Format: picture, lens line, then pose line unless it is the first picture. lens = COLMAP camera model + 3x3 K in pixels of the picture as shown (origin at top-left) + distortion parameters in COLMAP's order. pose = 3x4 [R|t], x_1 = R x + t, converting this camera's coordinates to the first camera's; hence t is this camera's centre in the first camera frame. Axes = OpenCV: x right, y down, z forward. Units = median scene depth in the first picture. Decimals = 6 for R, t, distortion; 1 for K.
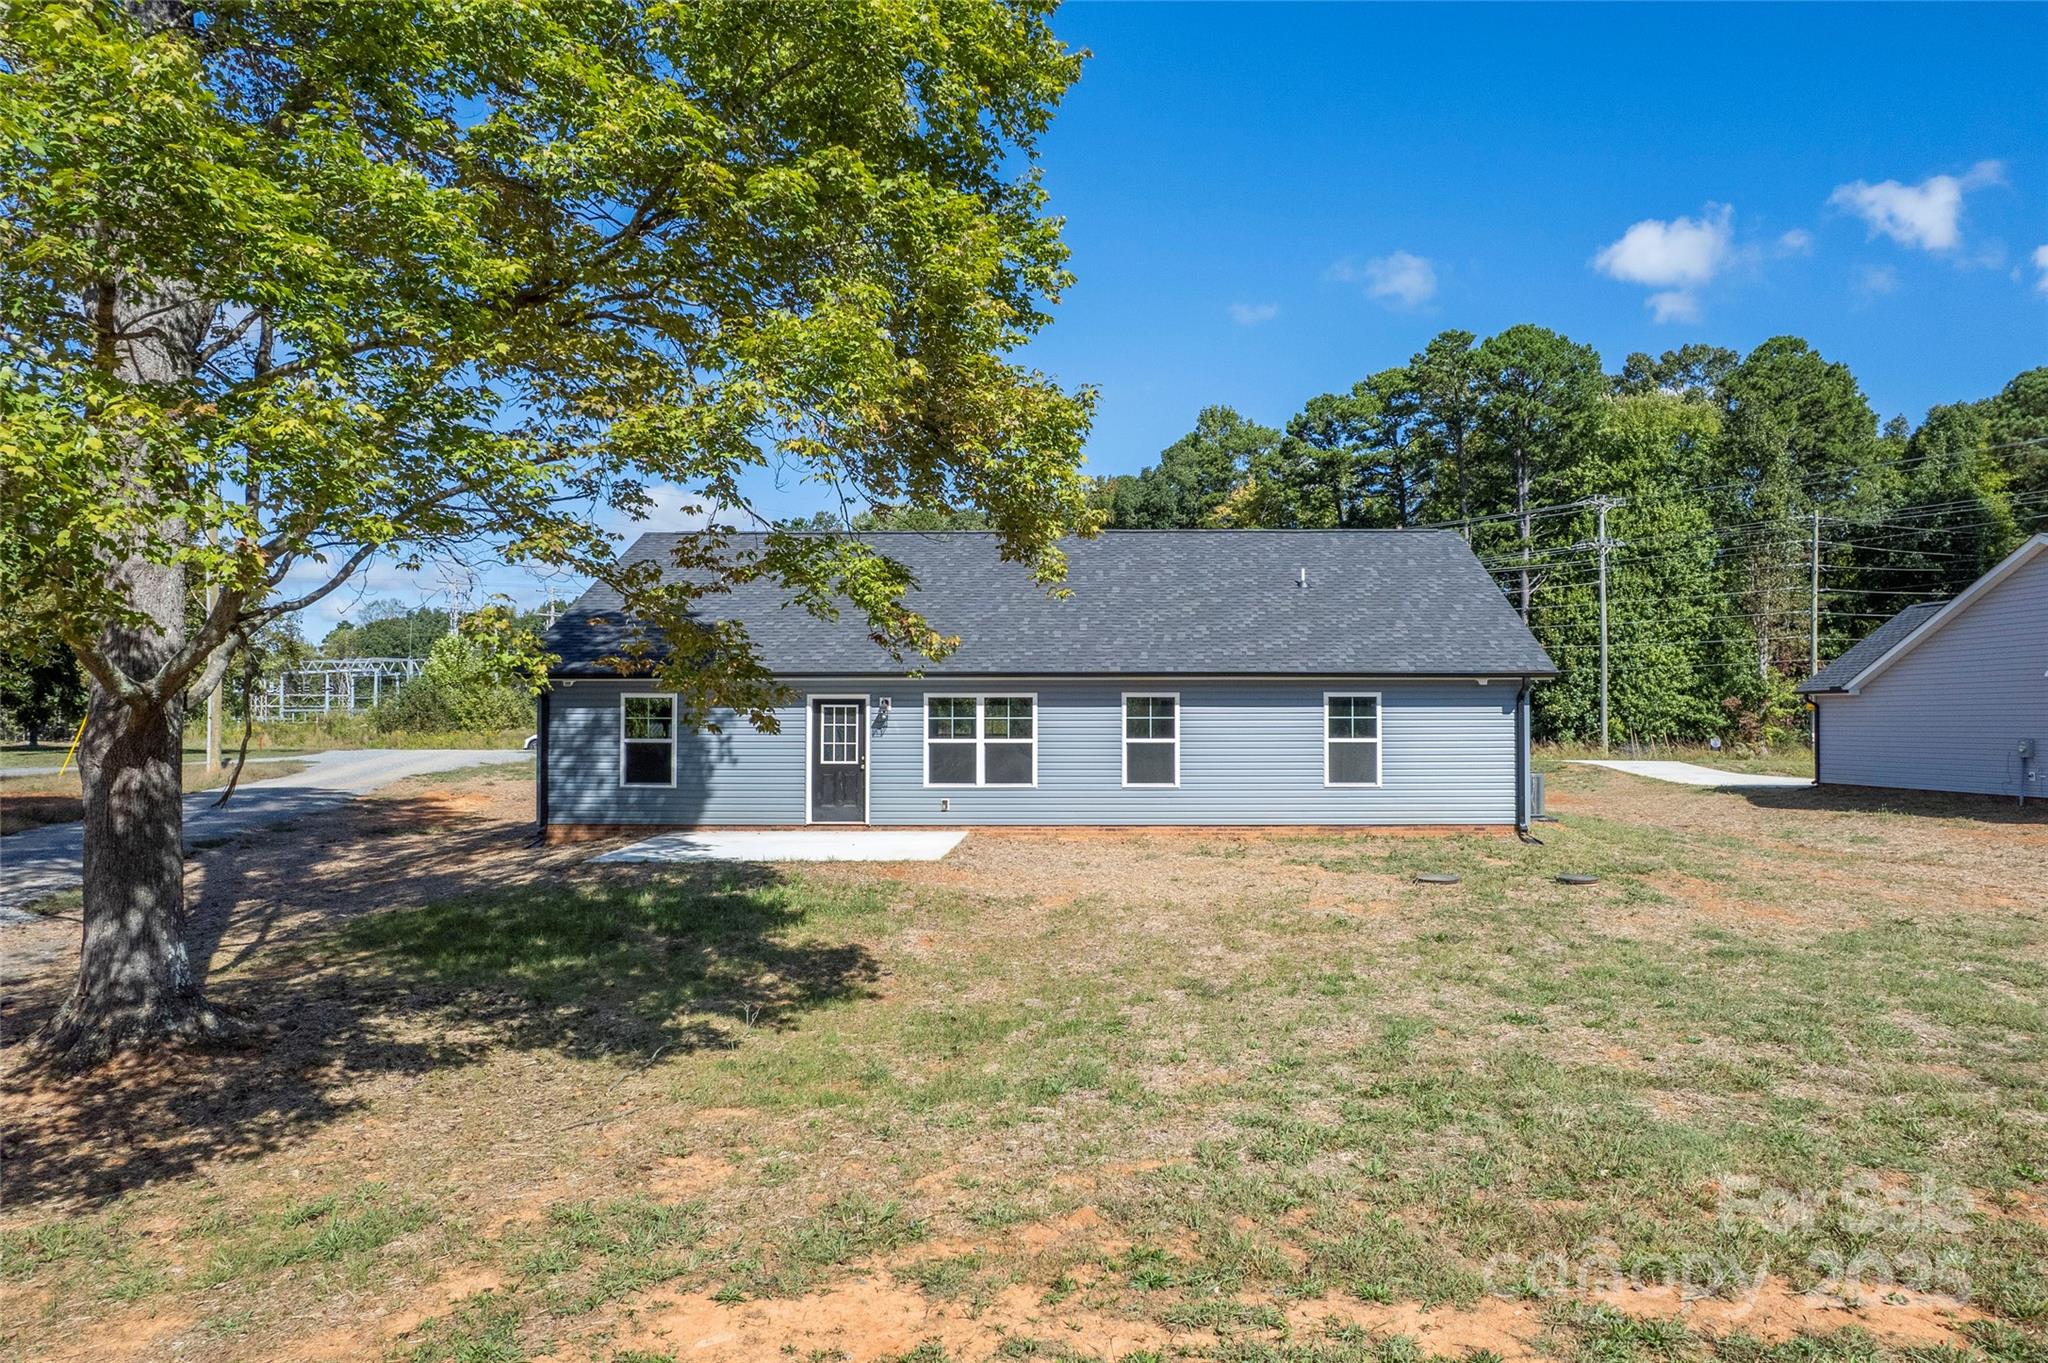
lens RADIAL K [[1320.7, 0, 1024.0], [0, 1320.7, 681.5], [0, 0, 1]] dist [-0.073155, 0.072065]
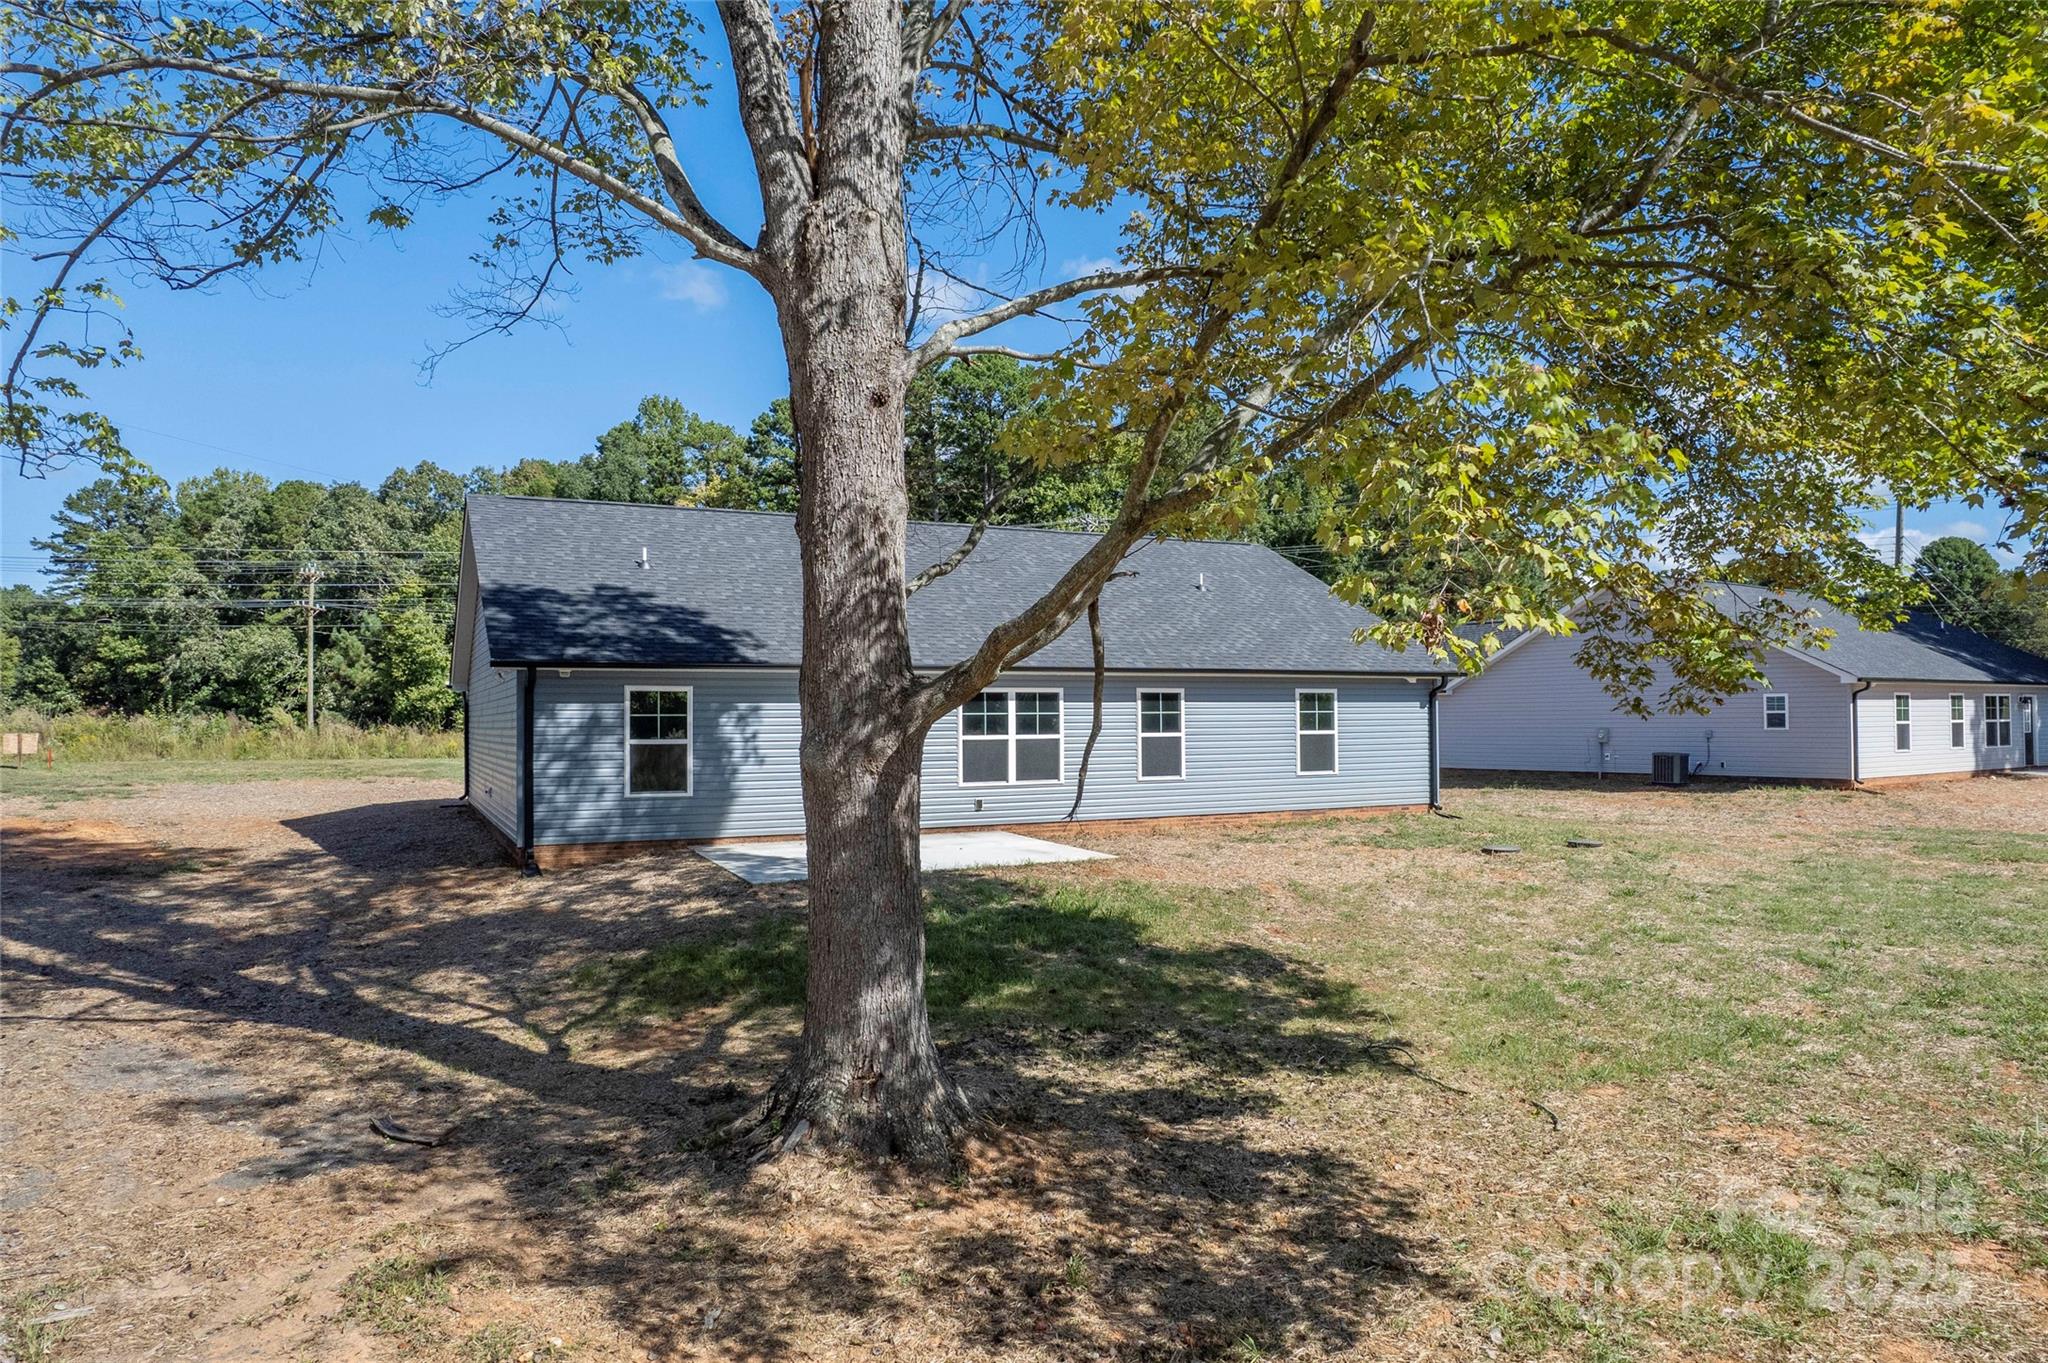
lens RADIAL K [[1320.7, 0, 1024.0], [0, 1320.7, 681.5], [0, 0, 1]] dist [-0.073155, 0.072065]
pose [[0.885930, 0.007883, 0.463751, -0.475102], [-0.007798, 0.999967, -0.002101, 0.006200], [-0.463753, -0.001755, 0.885963, 0.136325]]
